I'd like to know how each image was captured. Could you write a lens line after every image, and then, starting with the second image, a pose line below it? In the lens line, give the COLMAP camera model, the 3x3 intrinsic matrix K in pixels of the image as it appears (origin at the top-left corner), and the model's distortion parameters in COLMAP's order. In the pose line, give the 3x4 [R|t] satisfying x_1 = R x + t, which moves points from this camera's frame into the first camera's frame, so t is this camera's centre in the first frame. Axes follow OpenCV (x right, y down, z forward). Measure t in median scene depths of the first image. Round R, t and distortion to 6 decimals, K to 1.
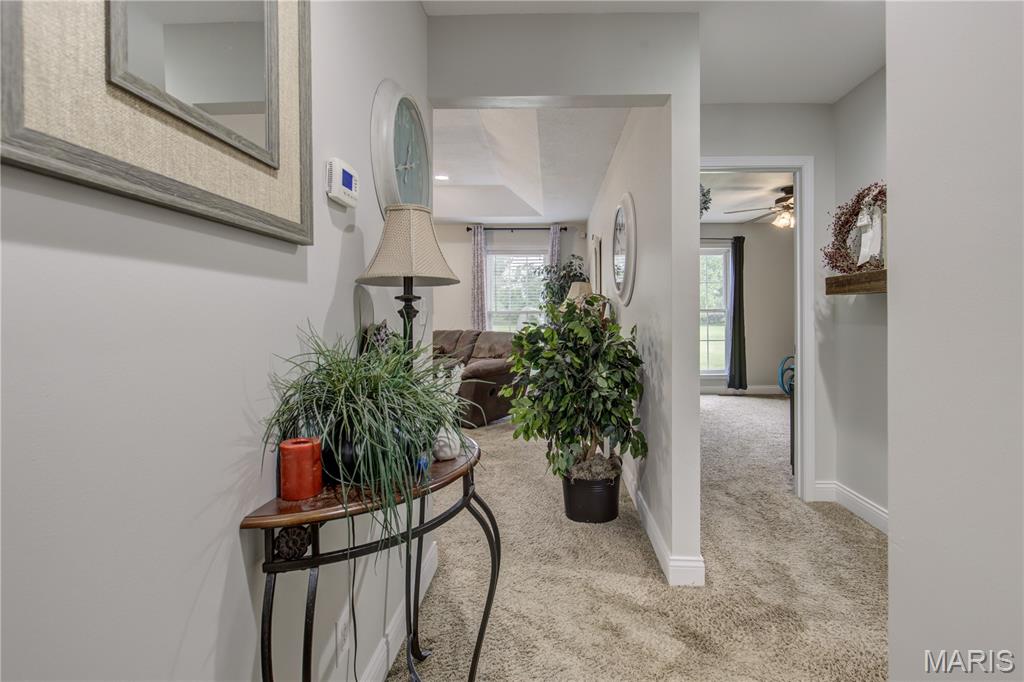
lens RADIAL K [[475.5, 0, 525.9], [0, 475.5, 314.1], [0, 0, 1]] dist [-0.000155, -0.000034]
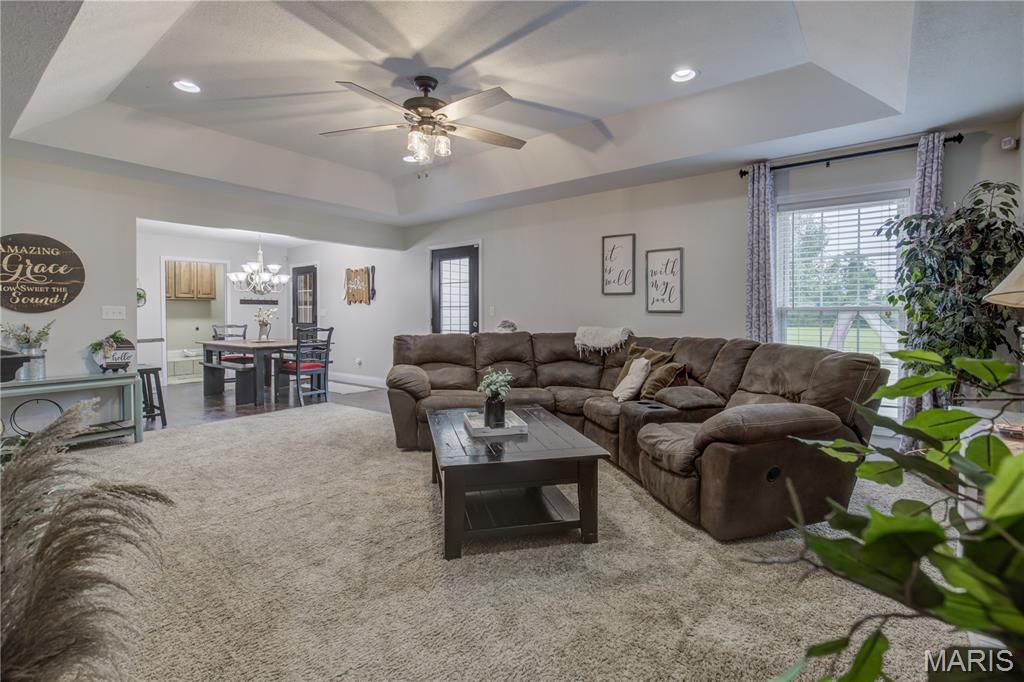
lens RADIAL K [[475.5, 0, 508.9], [0, 475.5, 321.3], [0, 0, 1]] dist [-0.000155, -0.000034]
pose [[0.814933, 0.008621, -0.579491, -0.009190], [0.000052, 0.999888, 0.014949, 0.002466], [0.579556, -0.012213, 0.814841, 0.332933]]
